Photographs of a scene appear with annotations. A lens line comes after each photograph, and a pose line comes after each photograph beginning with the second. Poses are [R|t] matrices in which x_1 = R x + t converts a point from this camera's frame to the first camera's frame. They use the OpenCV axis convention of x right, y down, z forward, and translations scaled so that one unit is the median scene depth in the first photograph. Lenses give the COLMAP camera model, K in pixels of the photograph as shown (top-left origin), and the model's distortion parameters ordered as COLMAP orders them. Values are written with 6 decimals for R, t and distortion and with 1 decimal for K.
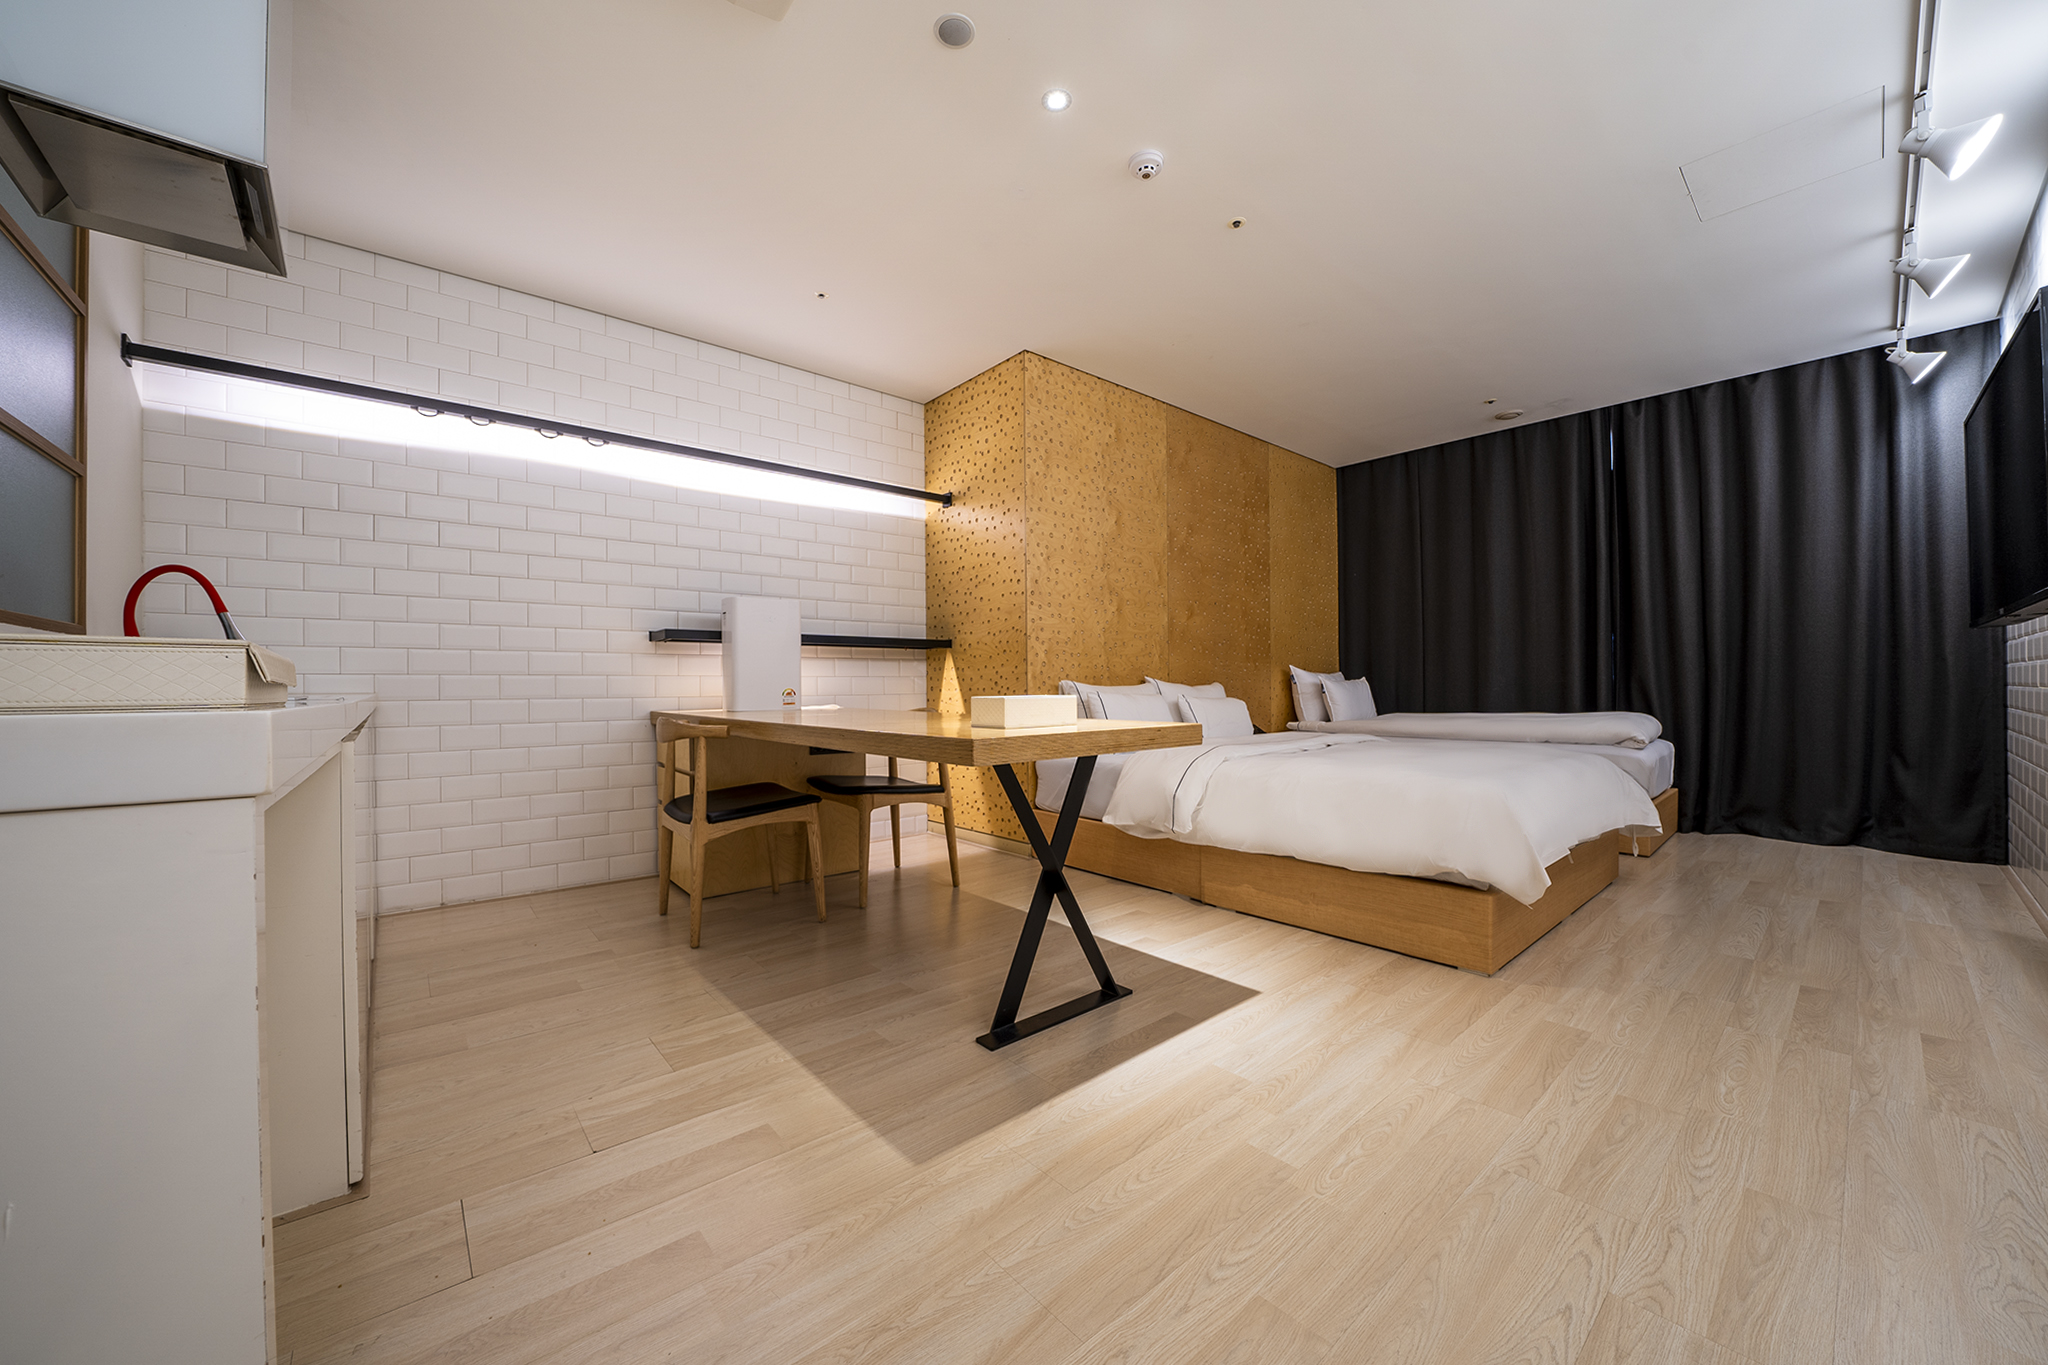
lens RADIAL K [[746.7, 0, 1025.2], [0, 746.7, 688.8], [0, 0, 1]] dist [-0.024859, 0.000038]
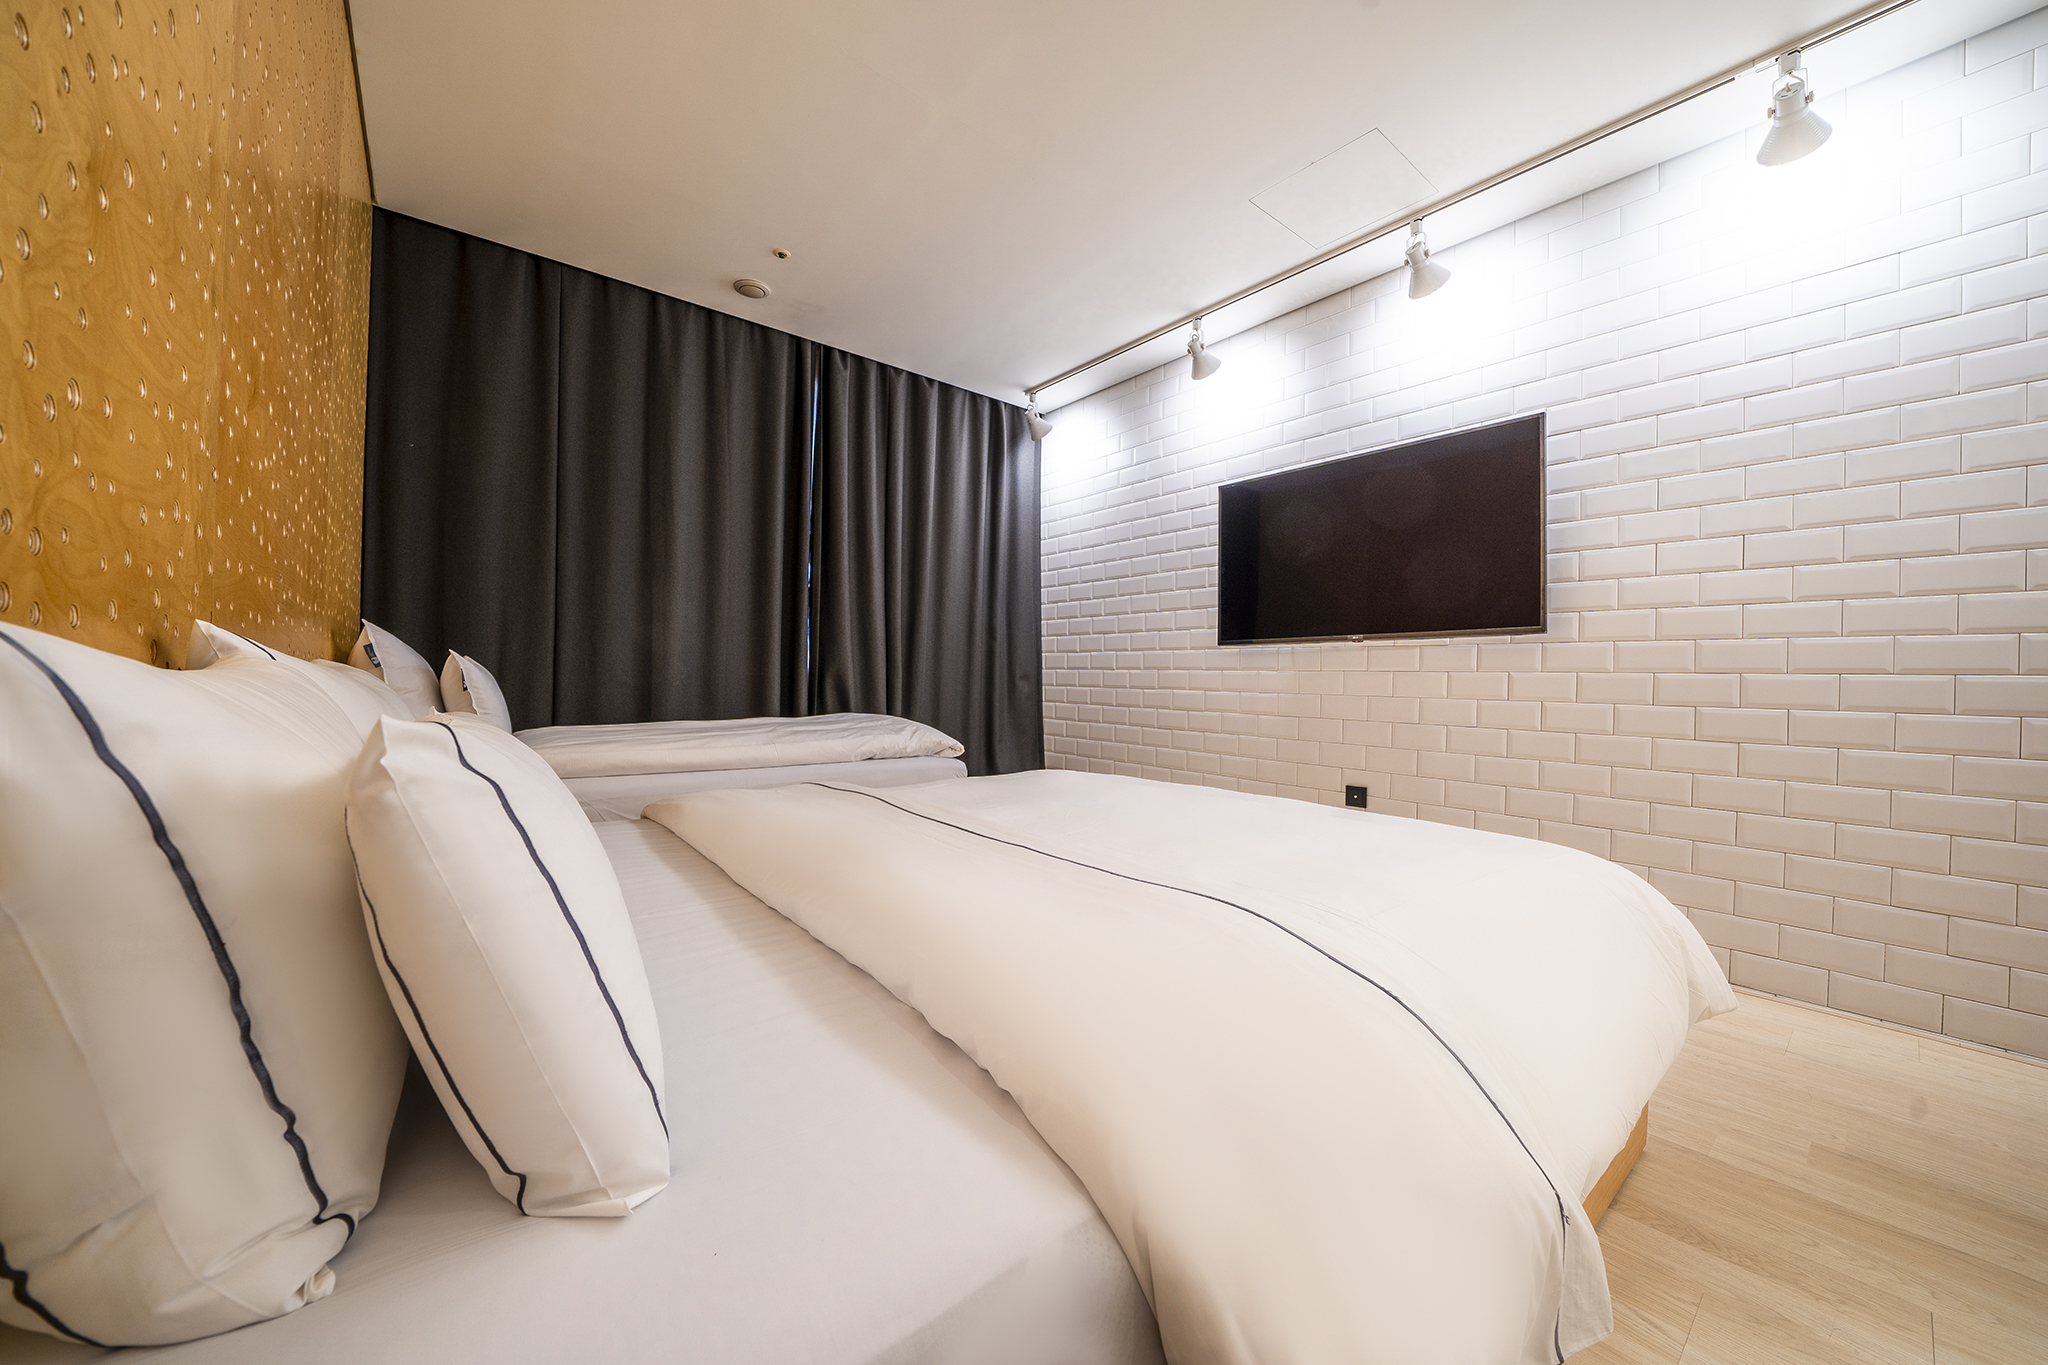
lens RADIAL K [[746.7, 0, 1025.2], [0, 746.7, 688.8], [0, 0, 1]] dist [-0.024859, 0.000038]
pose [[0.044535, 0.000815, 0.999008, -0.029533], [-0.018041, 0.999837, -0.000011, -0.002771], [-0.998845, -0.018023, 0.044542, 0.859290]]
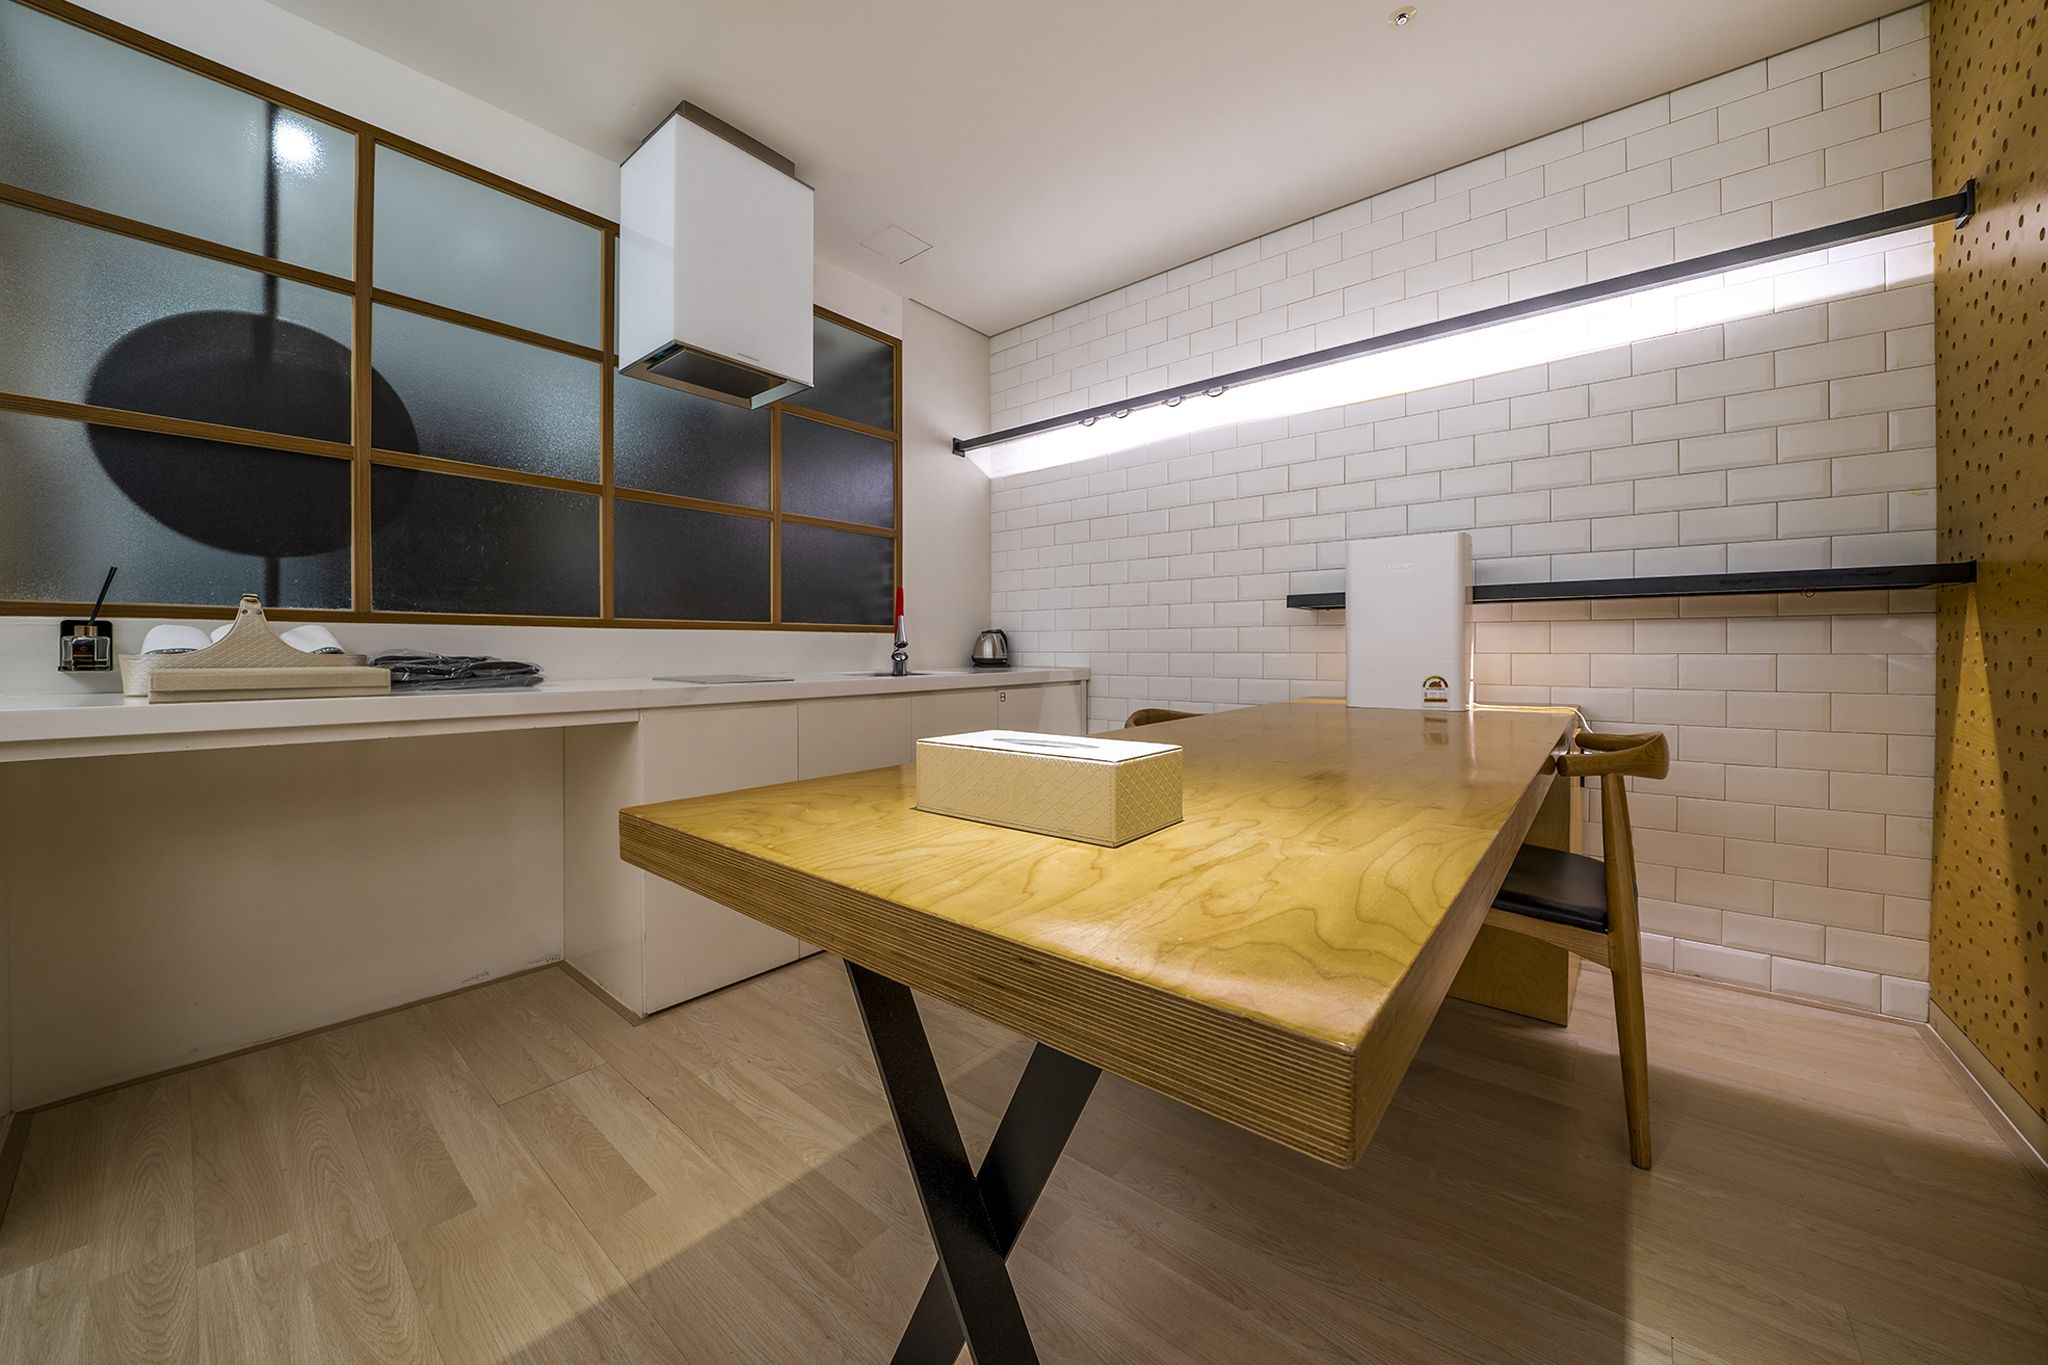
lens RADIAL K [[742.9, 0, 1003.5], [0, 742.9, 648.6], [0, 0, 1]] dist [-0.013607, 0.000014]
pose [[0.144831, 0.006691, -0.989434, 0.214147], [-0.002952, 0.999976, 0.006330, -0.023266], [0.989452, 0.002004, 0.144847, 0.487309]]
